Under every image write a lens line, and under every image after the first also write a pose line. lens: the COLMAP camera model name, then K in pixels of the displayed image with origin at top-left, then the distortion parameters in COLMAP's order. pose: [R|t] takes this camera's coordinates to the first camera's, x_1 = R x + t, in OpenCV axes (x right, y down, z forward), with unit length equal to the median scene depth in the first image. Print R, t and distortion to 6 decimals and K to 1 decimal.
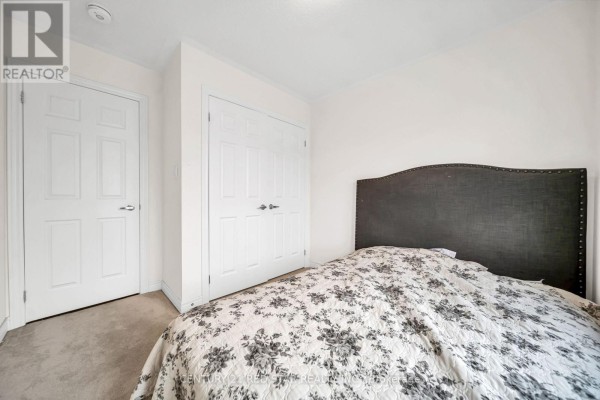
lens RADIAL K [[216.5, 0, 296.6], [0, 216.5, 198.3], [0, 0, 1]] dist [0.001155, 0.000094]
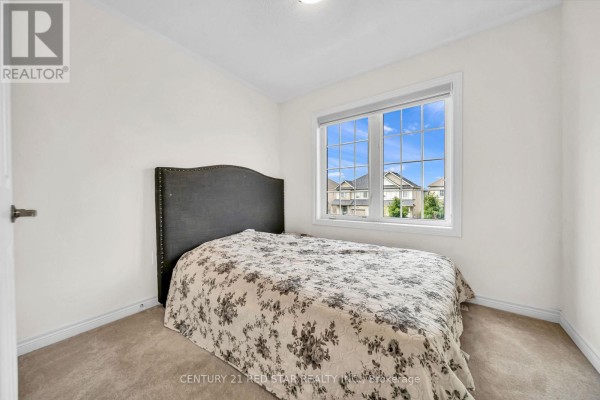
lens RADIAL K [[212.3, 0, 296.2], [0, 212.3, 196.6], [0, 0, 1]] dist [0.000700, 0.000046]
pose [[-0.140199, -0.005258, 0.990109, -0.714536], [0.011211, 0.999913, 0.006898, 0.023803], [-0.990060, 0.012067, -0.140128, 0.910758]]
